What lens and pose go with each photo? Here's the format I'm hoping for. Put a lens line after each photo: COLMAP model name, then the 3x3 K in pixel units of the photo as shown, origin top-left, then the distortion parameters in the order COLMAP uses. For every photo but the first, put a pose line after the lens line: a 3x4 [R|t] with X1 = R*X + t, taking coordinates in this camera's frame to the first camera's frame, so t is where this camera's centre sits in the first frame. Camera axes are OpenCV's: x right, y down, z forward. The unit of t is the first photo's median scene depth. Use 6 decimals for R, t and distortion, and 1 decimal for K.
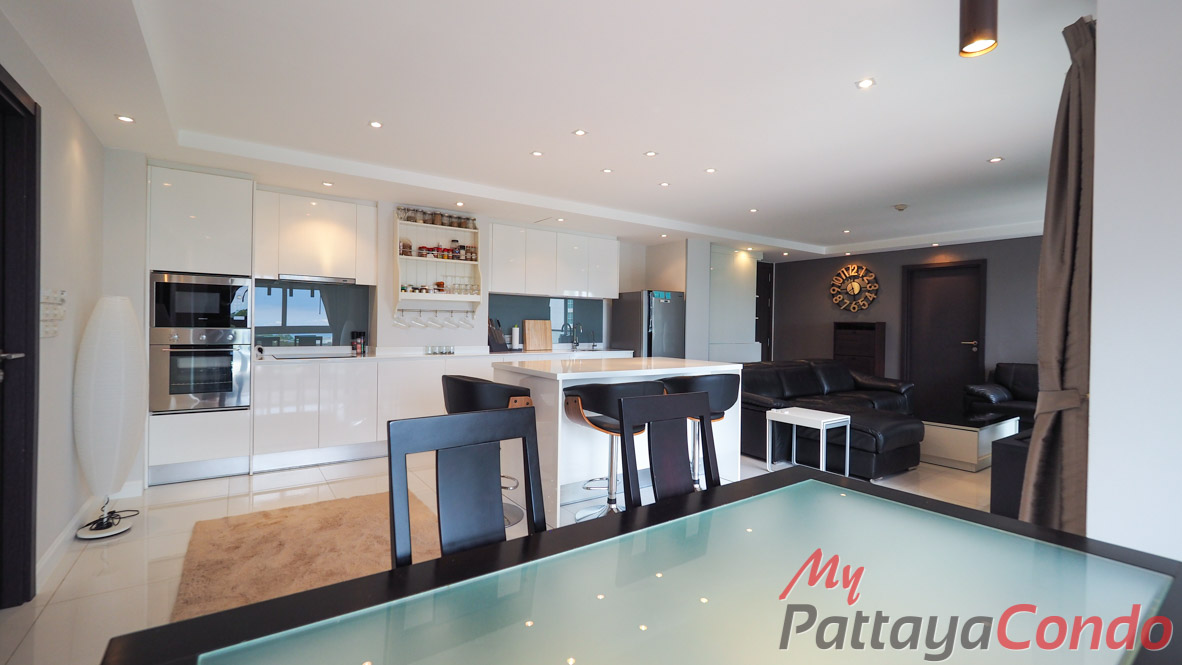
lens RADIAL K [[505.9, 0, 575.9], [0, 505.9, 328.8], [0, 0, 1]] dist [-0.004431, 0.000011]
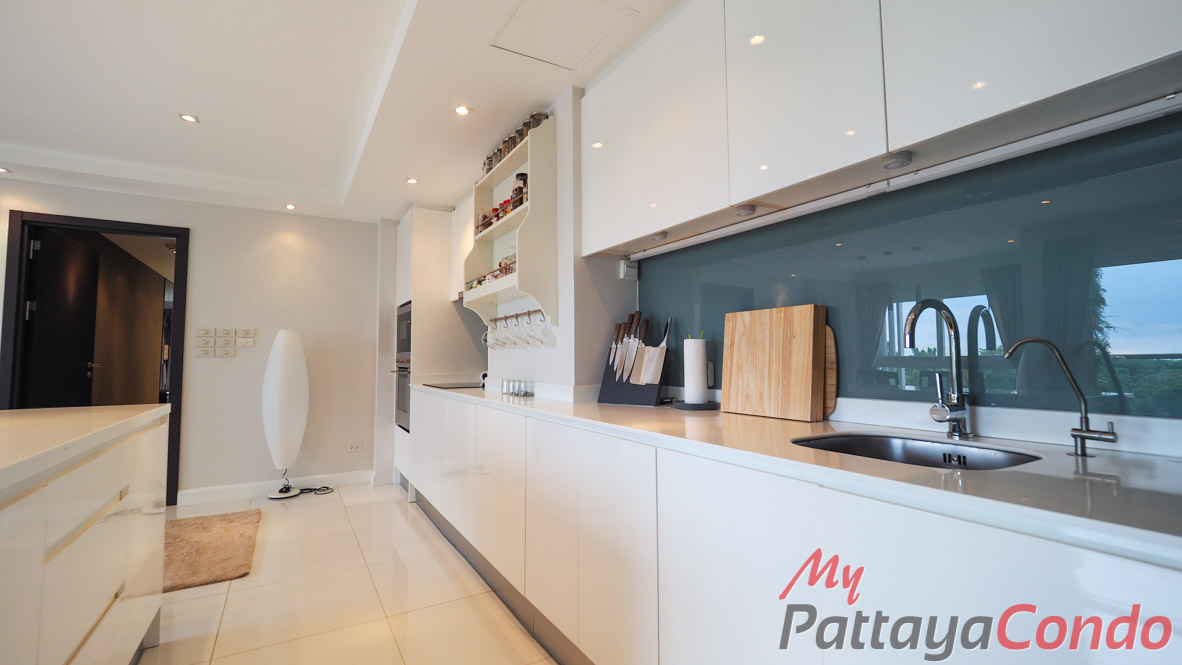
lens RADIAL K [[505.9, 0, 575.9], [0, 505.9, 328.8], [0, 0, 1]] dist [-0.004431, 0.000011]
pose [[-0.084216, -0.070562, -0.993946, 0.260275], [-0.004148, 0.997506, -0.070463, 0.017299], [0.996439, -0.001811, -0.084299, 1.114193]]
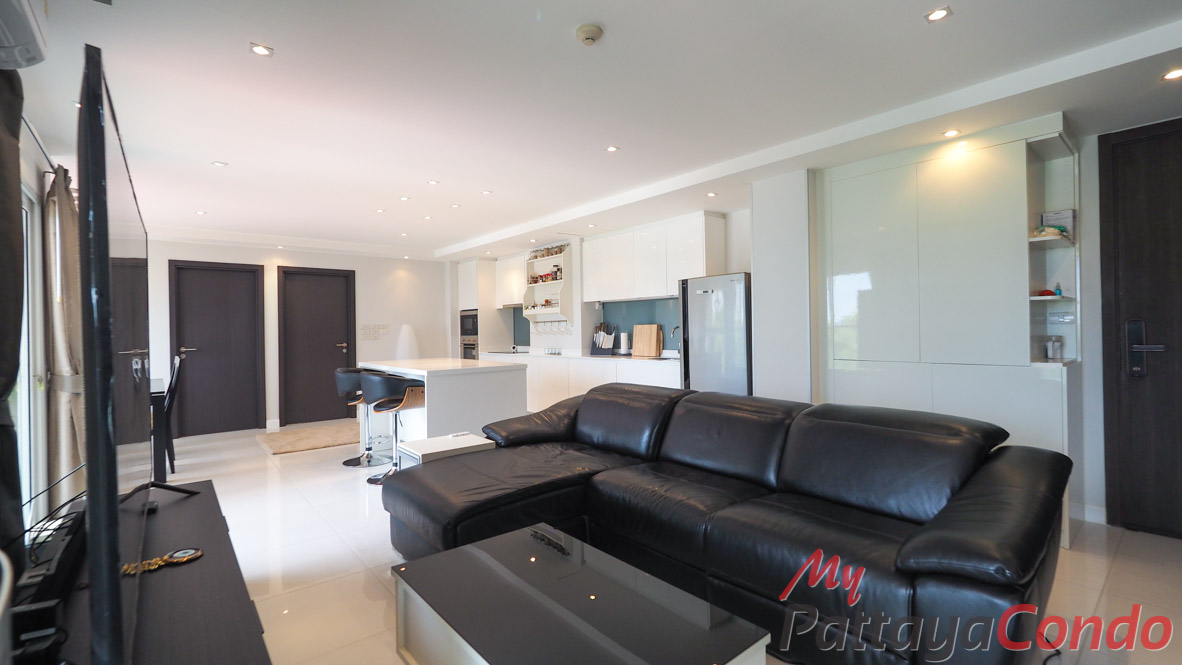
lens RADIAL K [[505.9, 0, 575.9], [0, 505.9, 328.8], [0, 0, 1]] dist [-0.004431, 0.000011]
pose [[0.075208, -0.018481, -0.996997, 1.044412], [0.009474, 0.999796, -0.017818, 0.007813], [0.997123, -0.008105, 0.075368, 0.969390]]
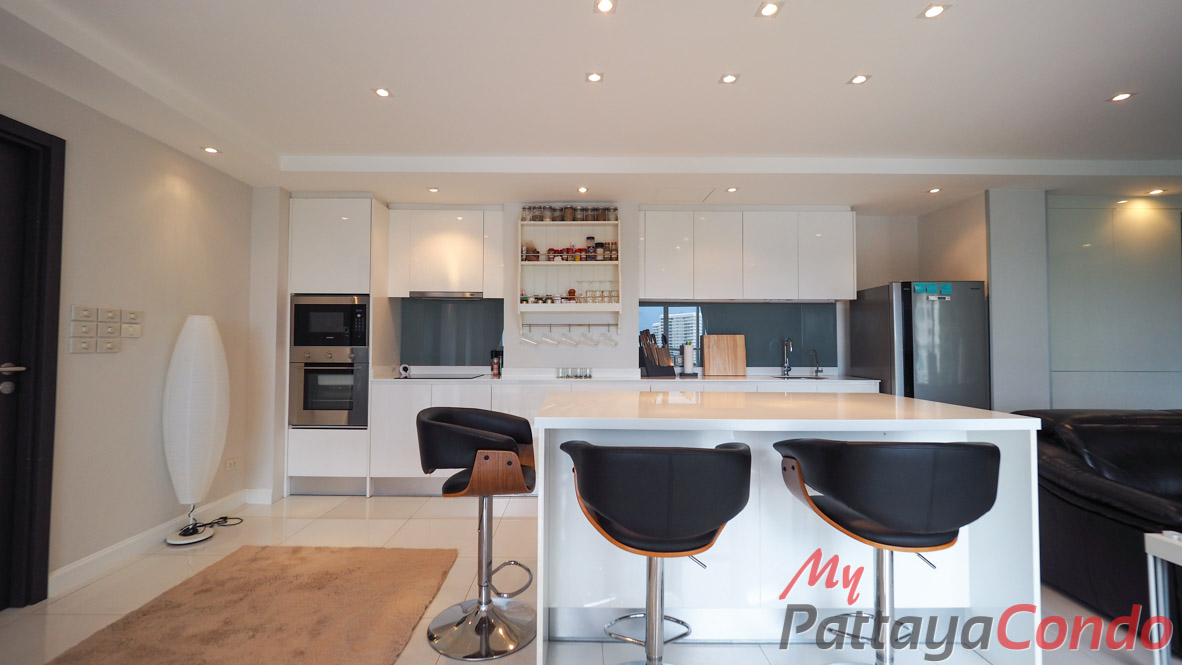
lens RADIAL K [[505.9, 0, 575.9], [0, 505.9, 328.8], [0, 0, 1]] dist [-0.004431, 0.000011]
pose [[0.822591, -0.029481, -0.567868, 0.200158], [0.003652, 0.998908, -0.046568, 0.009076], [0.568621, 0.036233, 0.821801, 0.331740]]
